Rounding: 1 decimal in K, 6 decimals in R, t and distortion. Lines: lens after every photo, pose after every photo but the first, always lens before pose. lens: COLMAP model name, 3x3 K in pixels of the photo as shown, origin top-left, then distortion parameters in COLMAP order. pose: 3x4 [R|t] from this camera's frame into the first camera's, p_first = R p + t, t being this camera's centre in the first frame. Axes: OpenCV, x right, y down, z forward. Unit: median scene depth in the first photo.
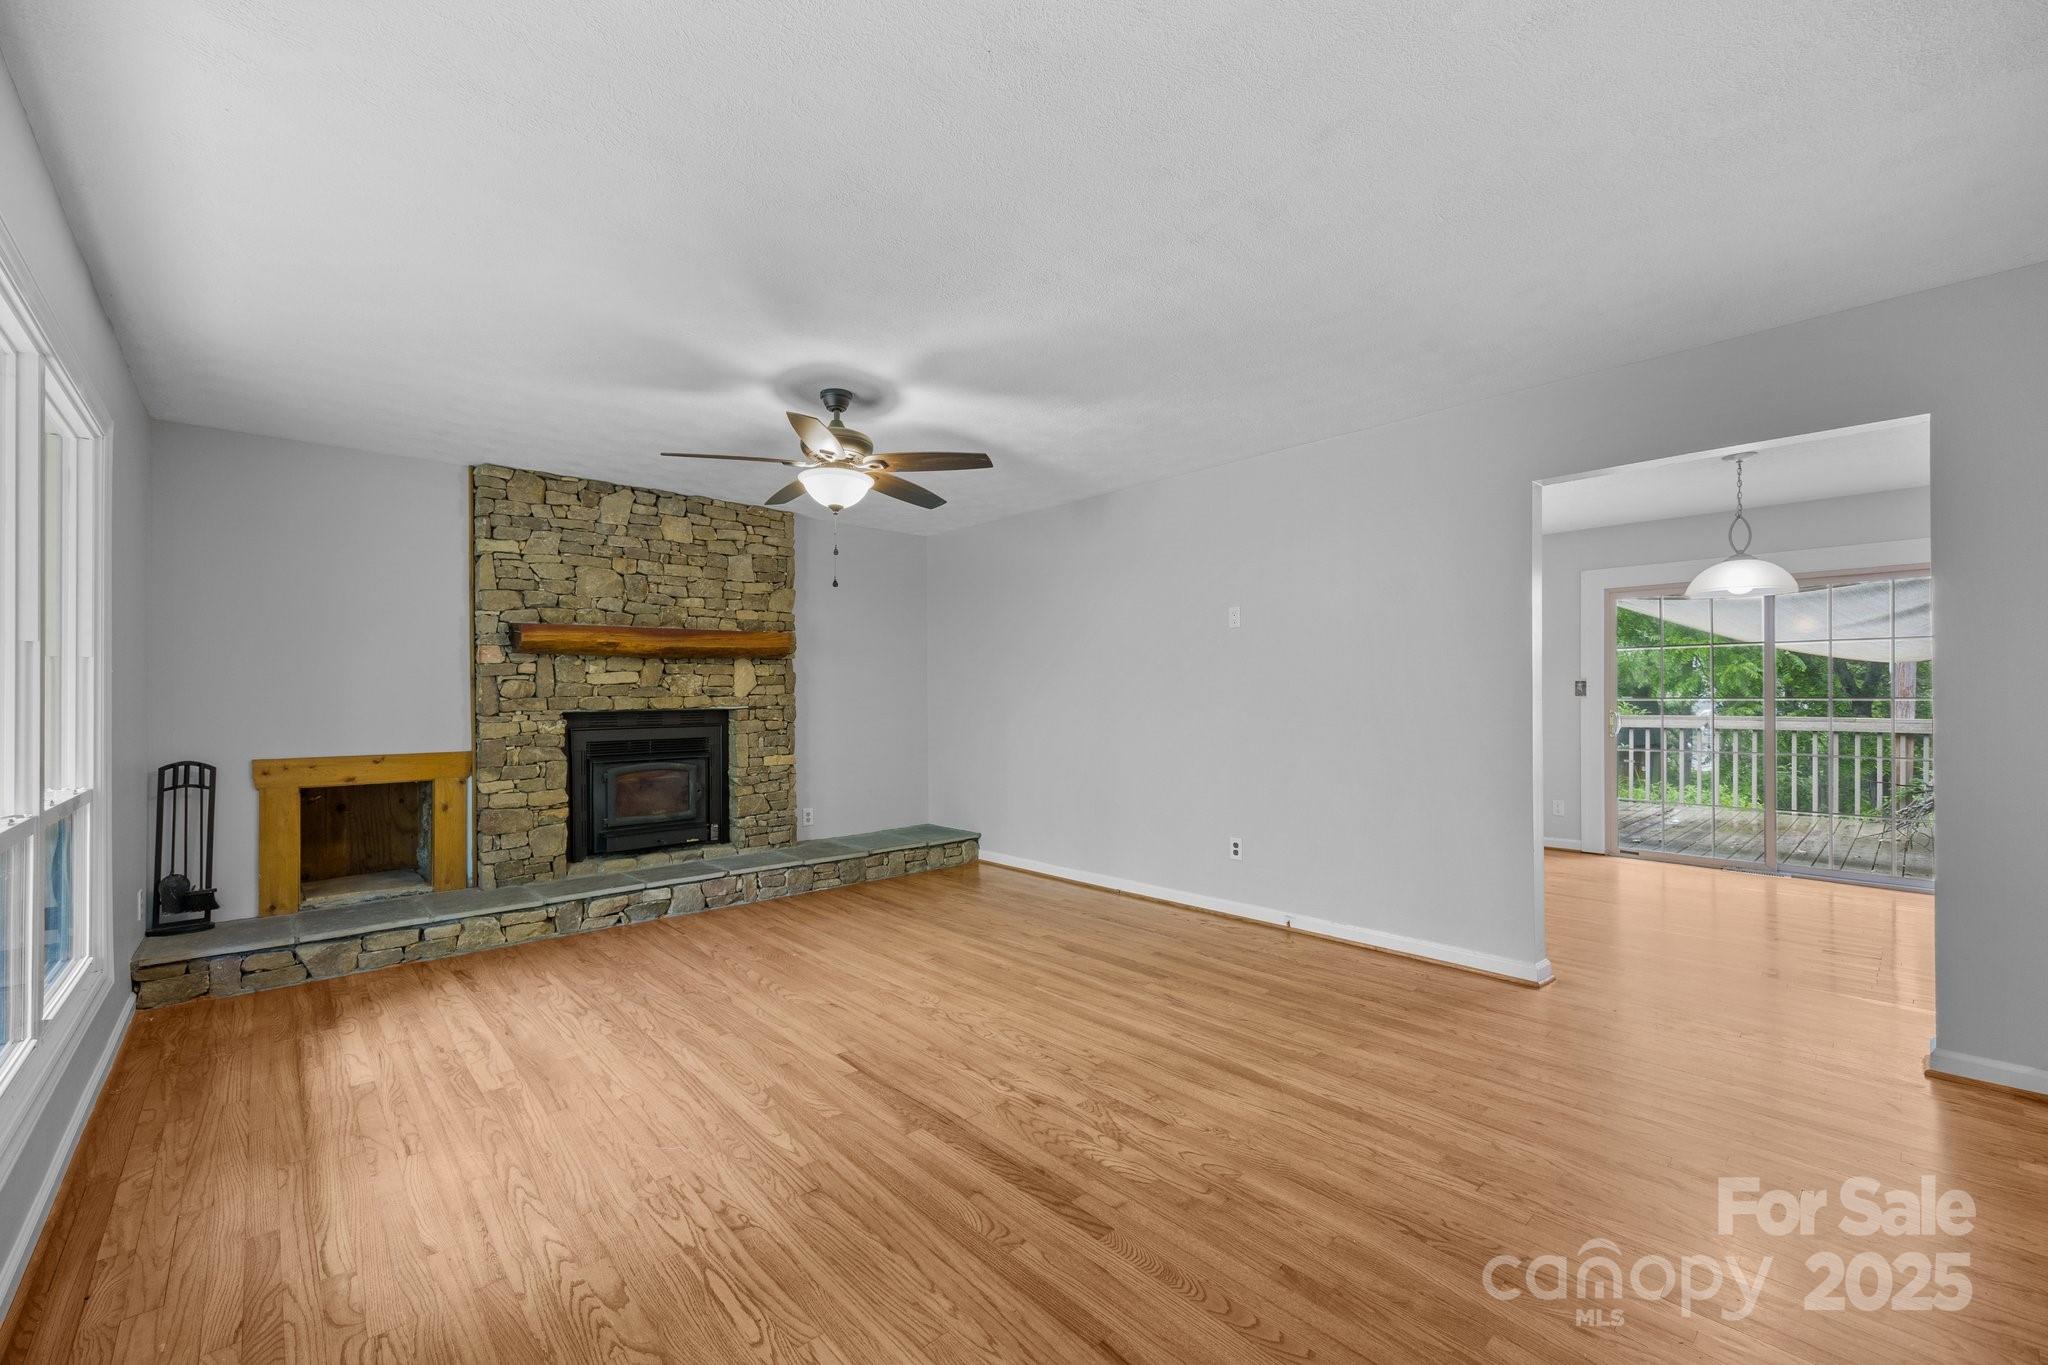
lens RADIAL K [[831.9, 0, 1032.9], [0, 831.9, 694.2], [0, 0, 1]] dist [0.000308, -0.000353]
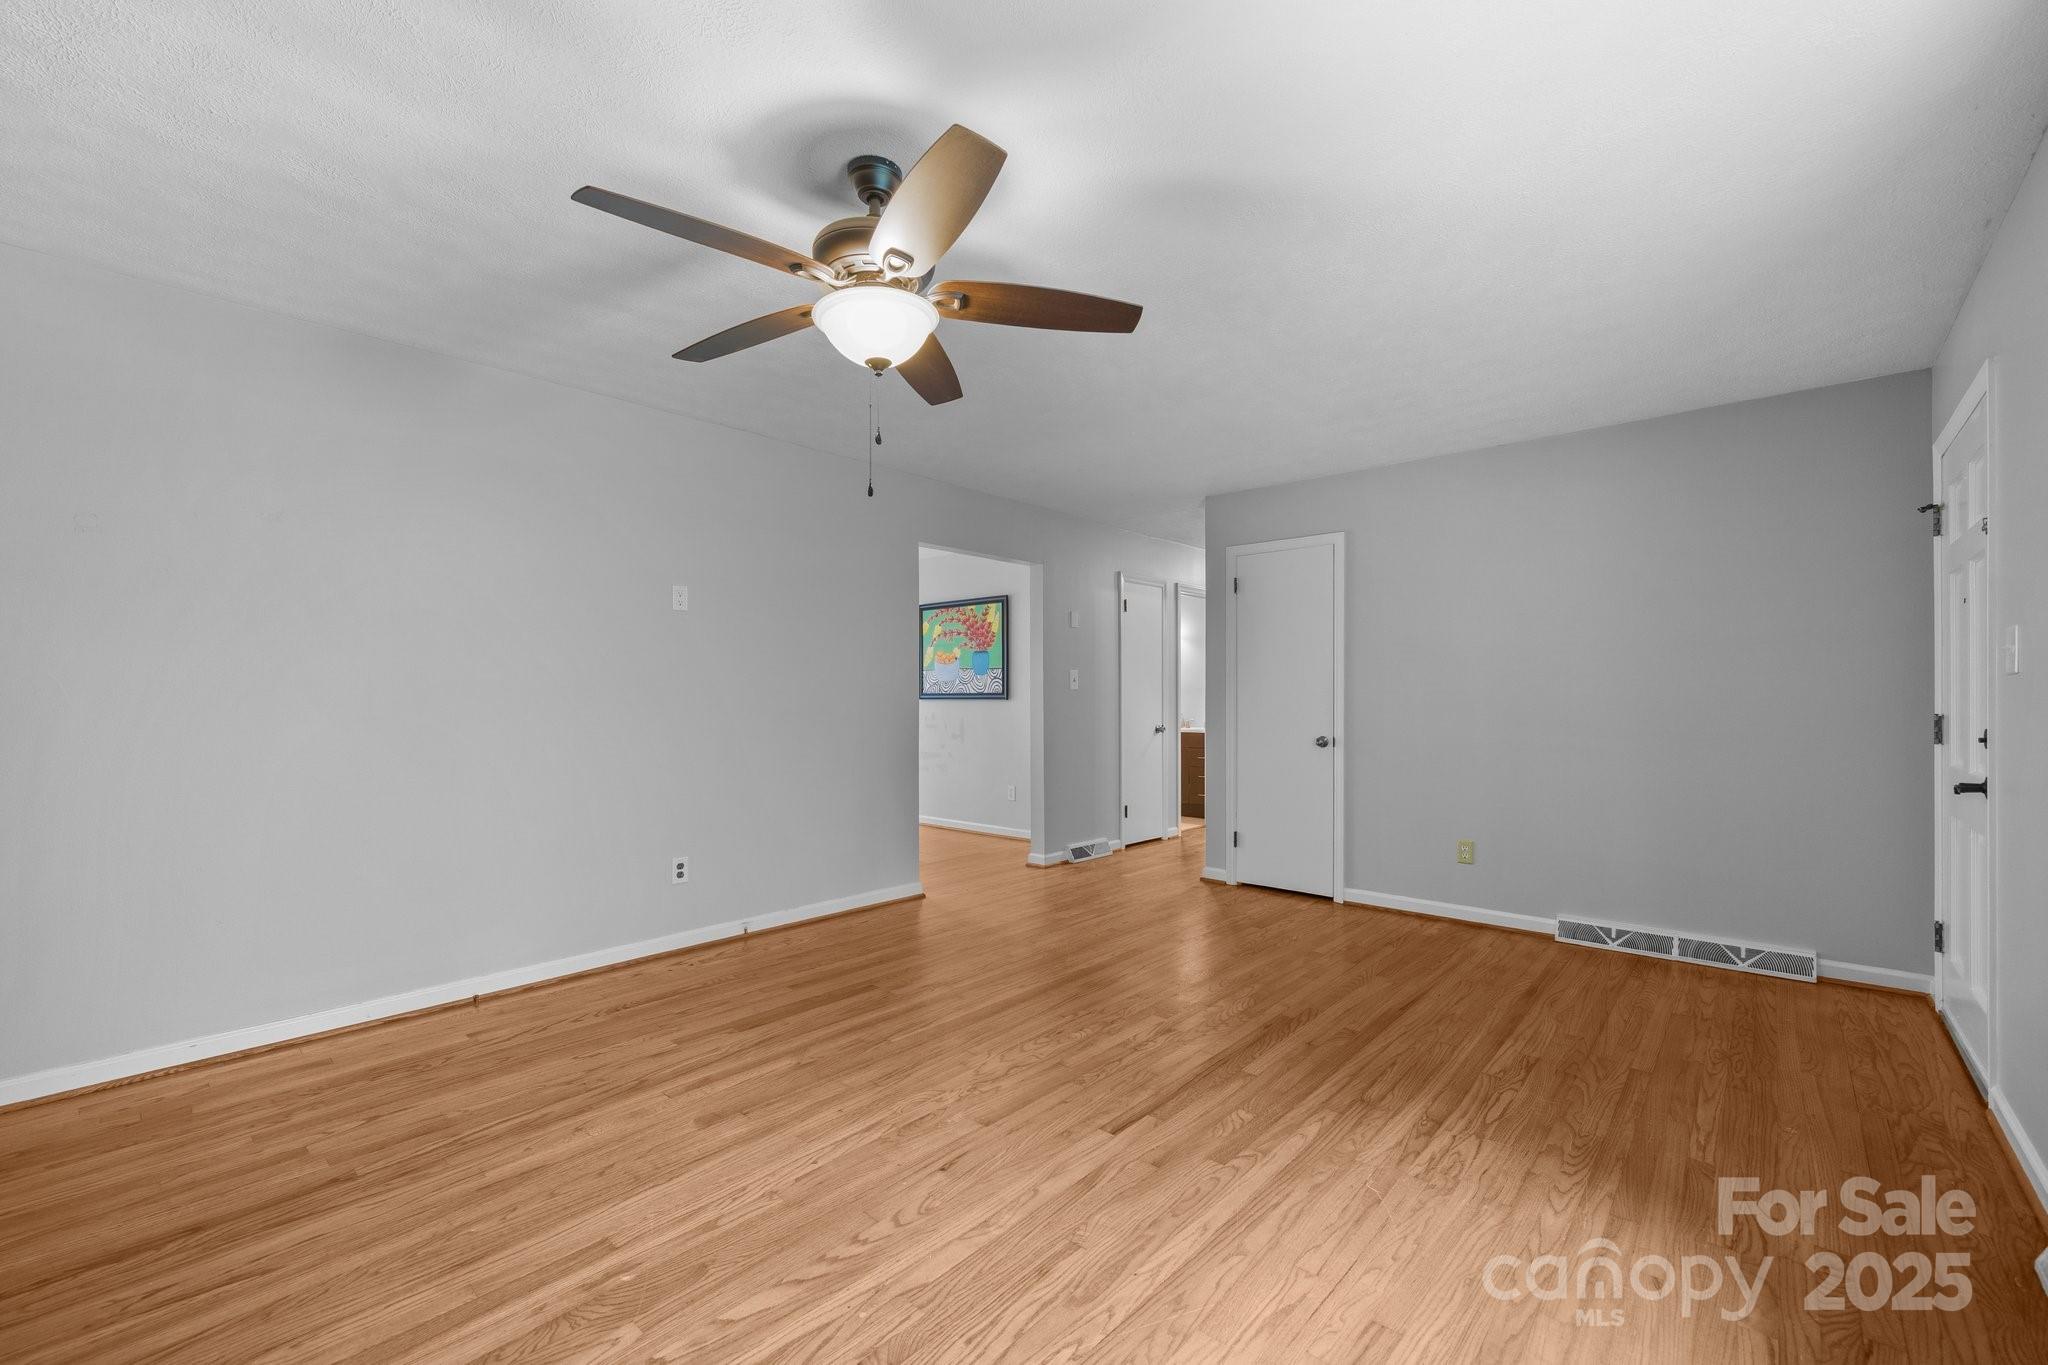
lens RADIAL K [[831.9, 0, 1040.4], [0, 831.9, 677.7], [0, 0, 1]] dist [0.000308, -0.000353]
pose [[-0.100228, 0.028435, 0.994558, -0.732515], [-0.002970, 0.999579, -0.028878, 0.014614], [-0.994960, -0.005848, -0.100101, 0.818227]]
